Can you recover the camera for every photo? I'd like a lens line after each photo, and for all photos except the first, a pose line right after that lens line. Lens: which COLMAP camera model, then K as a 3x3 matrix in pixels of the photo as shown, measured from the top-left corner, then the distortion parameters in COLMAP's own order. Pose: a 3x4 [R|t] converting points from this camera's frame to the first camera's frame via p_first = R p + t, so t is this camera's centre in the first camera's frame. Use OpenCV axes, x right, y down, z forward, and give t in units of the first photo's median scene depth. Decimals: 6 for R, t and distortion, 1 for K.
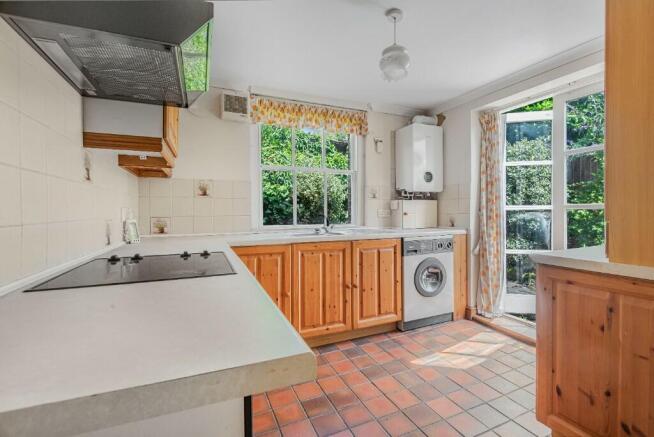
lens RADIAL K [[309.9, 0, 327.3], [0, 309.9, 216.0], [0, 0, 1]] dist [0.016492, 0.000593]
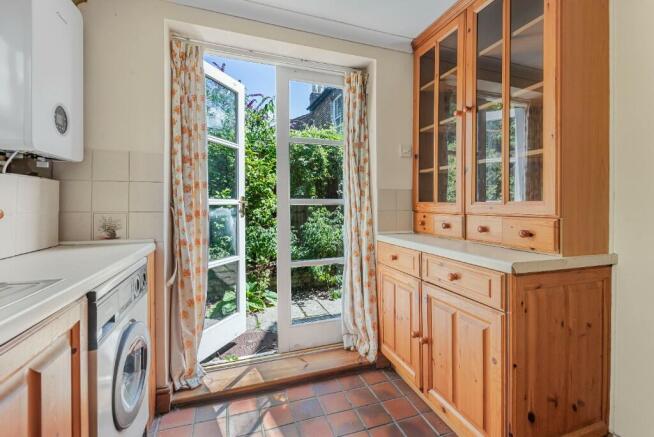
lens RADIAL K [[309.9, 0, 342.9], [0, 309.9, 204.9], [0, 0, 1]] dist [0.016492, 0.000593]
pose [[0.031298, 0.001770, 0.999509, -0.066824], [0.010787, 0.999940, -0.002109, -0.014190], [-0.999452, 0.010848, 0.031277, 0.685060]]
